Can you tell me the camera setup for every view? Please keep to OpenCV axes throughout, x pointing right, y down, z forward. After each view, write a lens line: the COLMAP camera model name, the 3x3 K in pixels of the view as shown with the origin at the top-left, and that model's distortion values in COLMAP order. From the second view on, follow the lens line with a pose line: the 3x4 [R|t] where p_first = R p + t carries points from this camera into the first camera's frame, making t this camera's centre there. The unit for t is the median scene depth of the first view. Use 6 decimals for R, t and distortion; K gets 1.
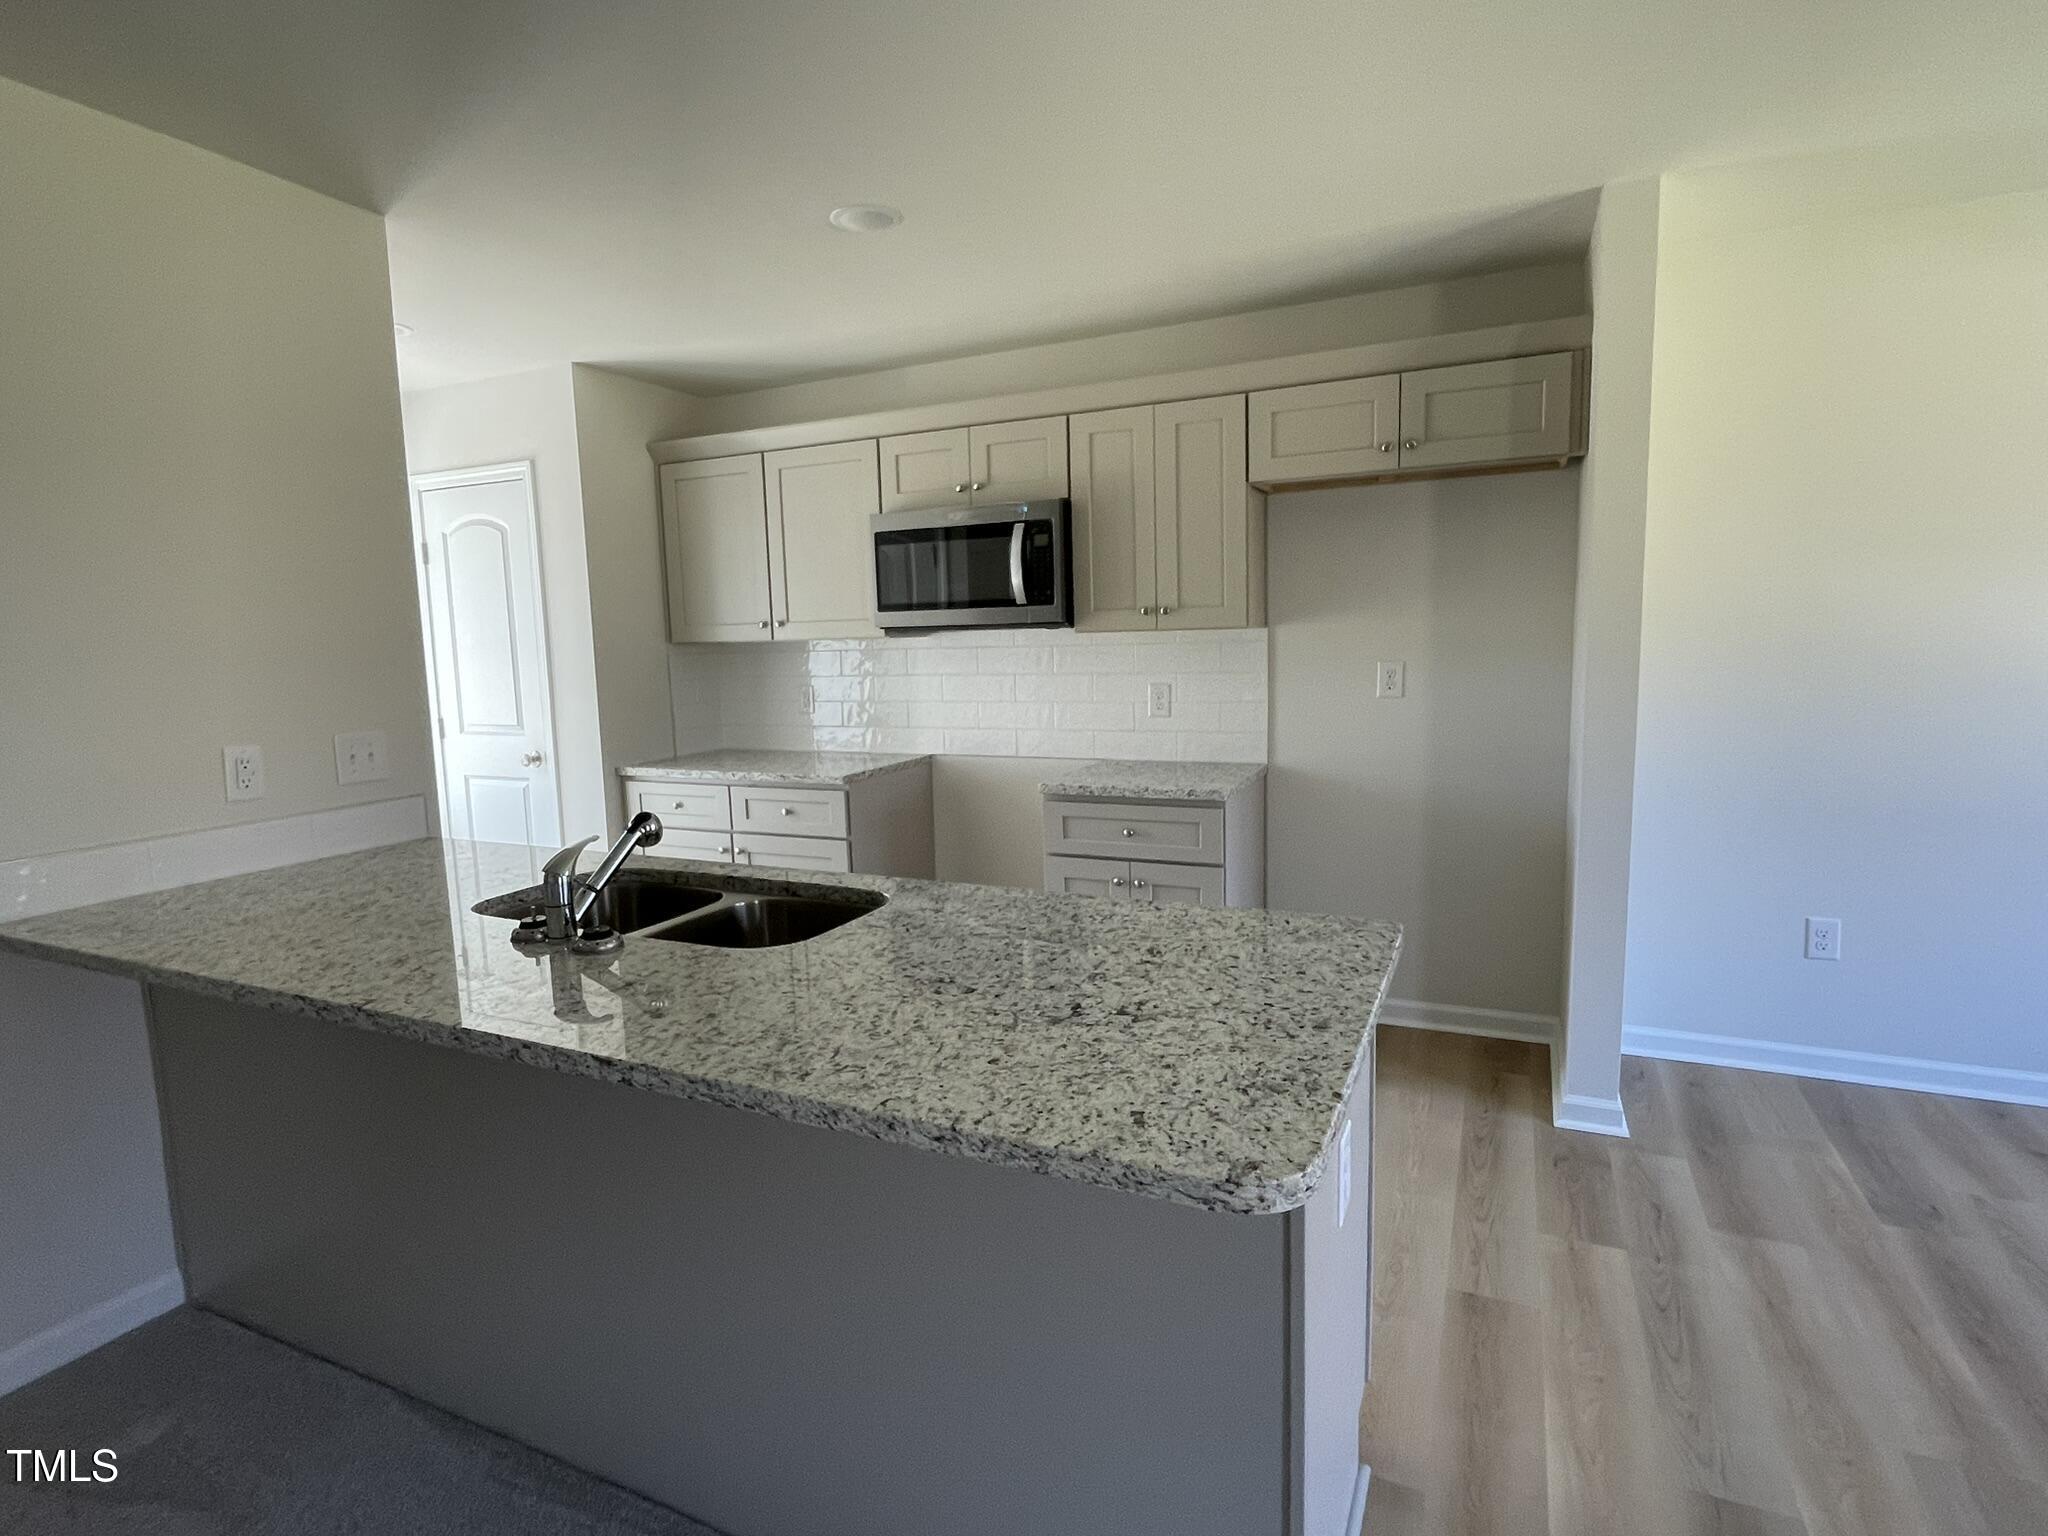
lens RADIAL K [[1065.7, 0, 1020.4], [0, 1065.7, 759.7], [0, 0, 1]] dist [0.002770, -0.000562]
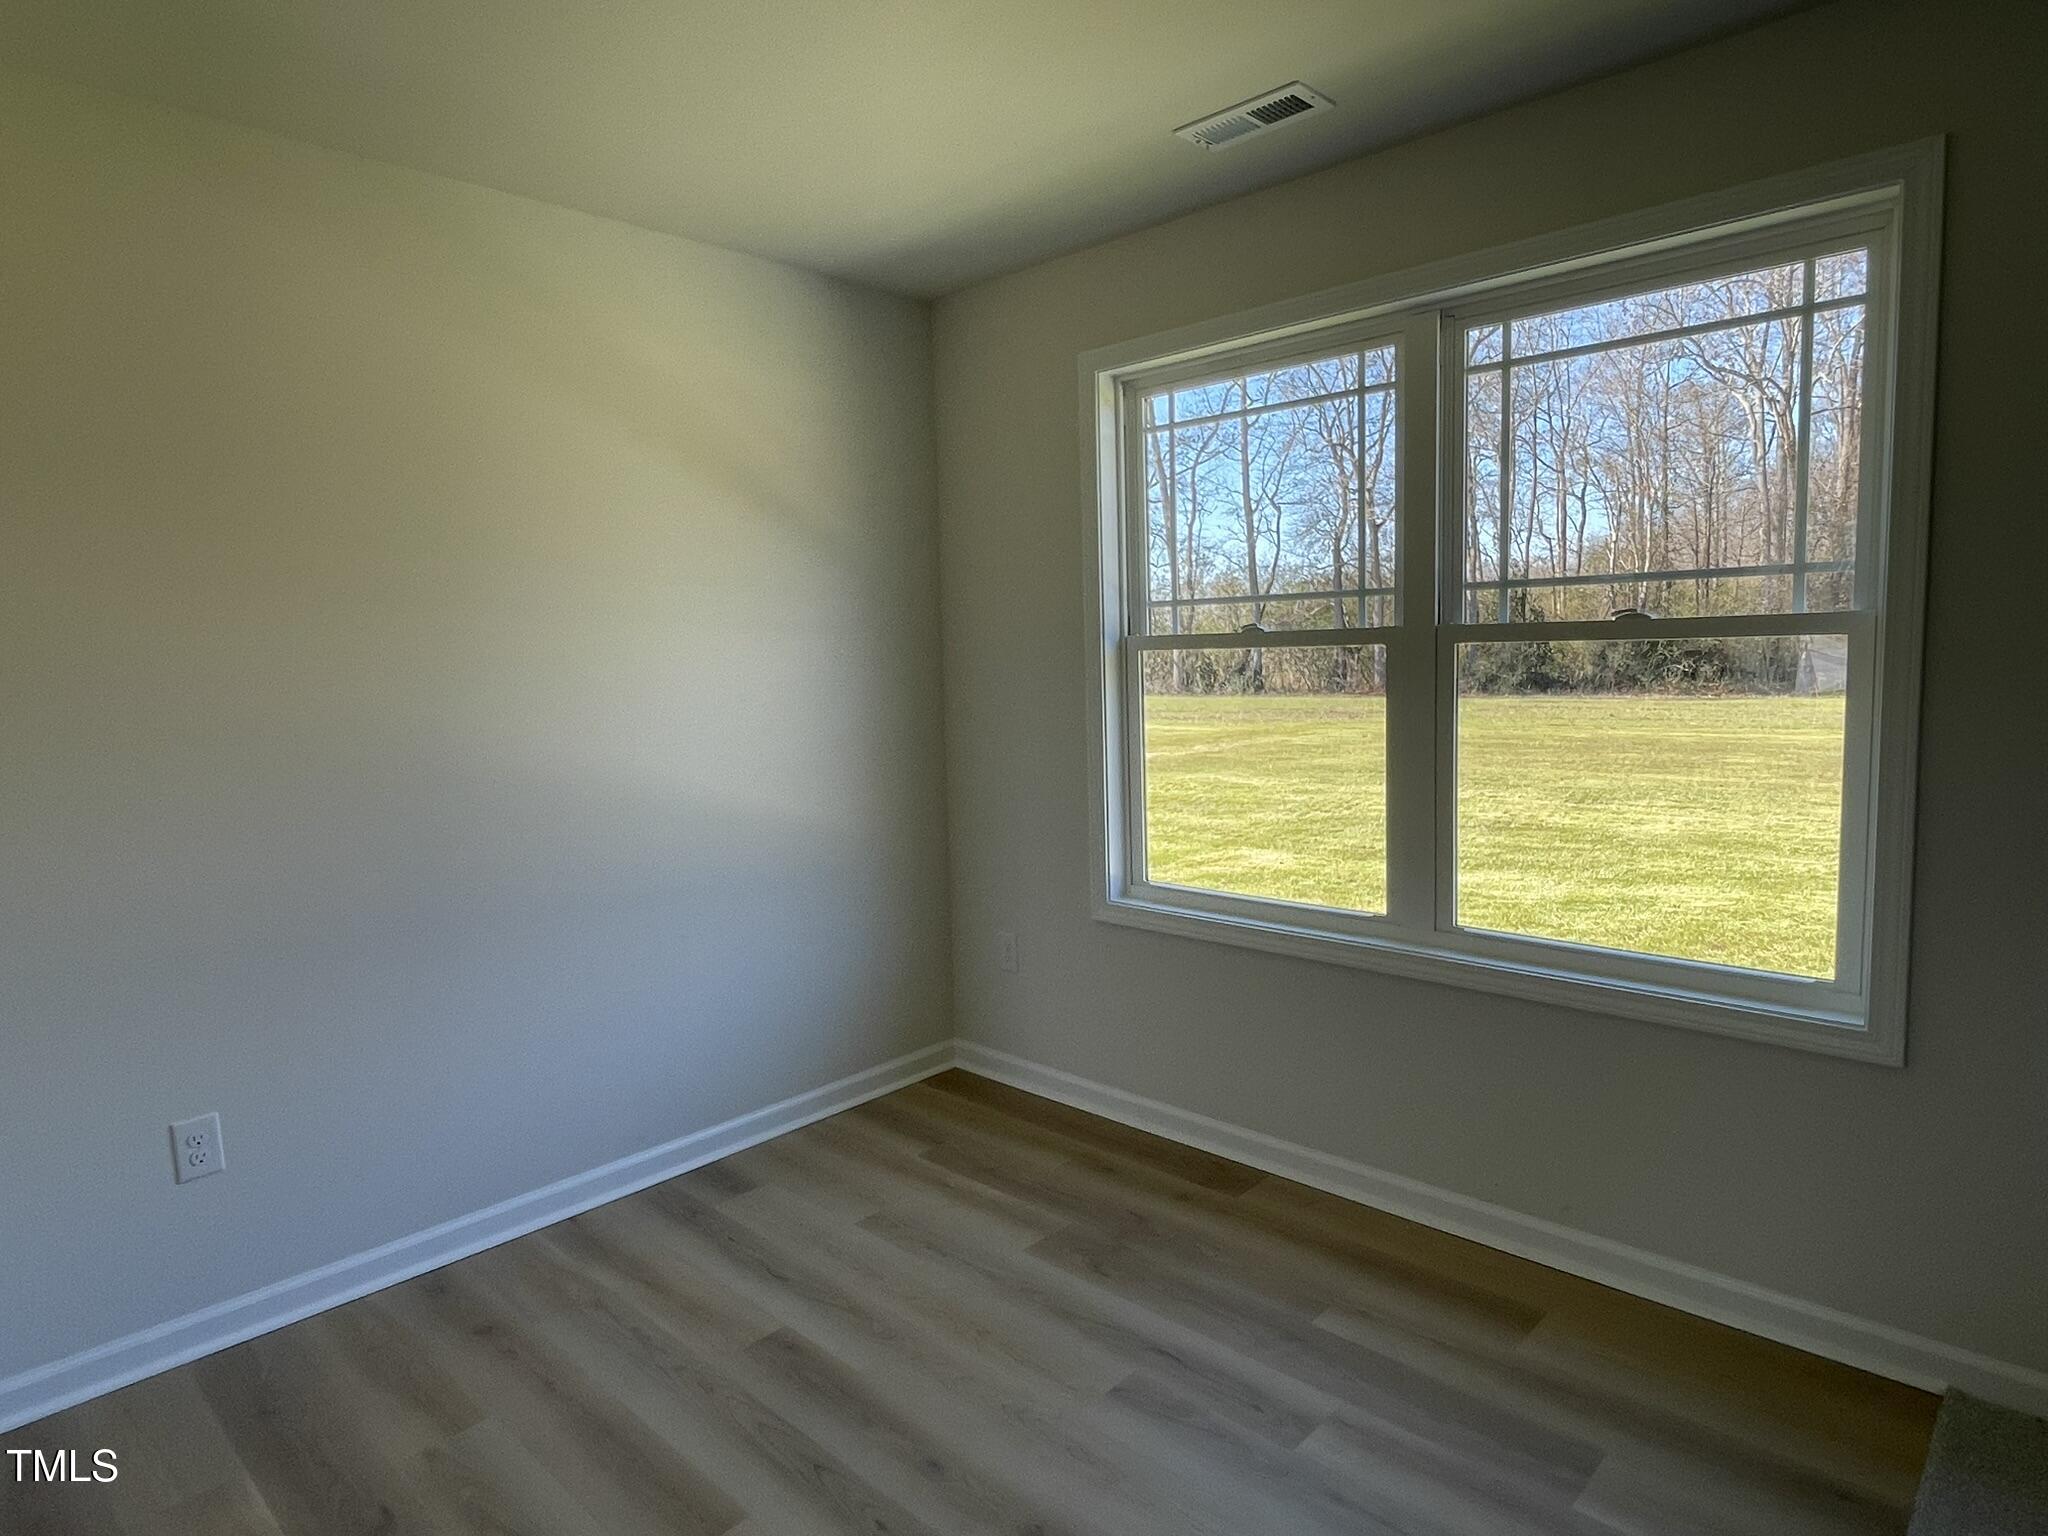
lens RADIAL K [[1188.1, 0, 1016.2], [0, 1188.1, 768.3], [0, 0, 1]] dist [0.000503, -0.001000]
pose [[0.328652, -0.086409, 0.940490, 0.223439], [0.136350, 0.989715, 0.043285, -0.037014], [-0.934557, 0.114010, 0.337054, 0.216484]]
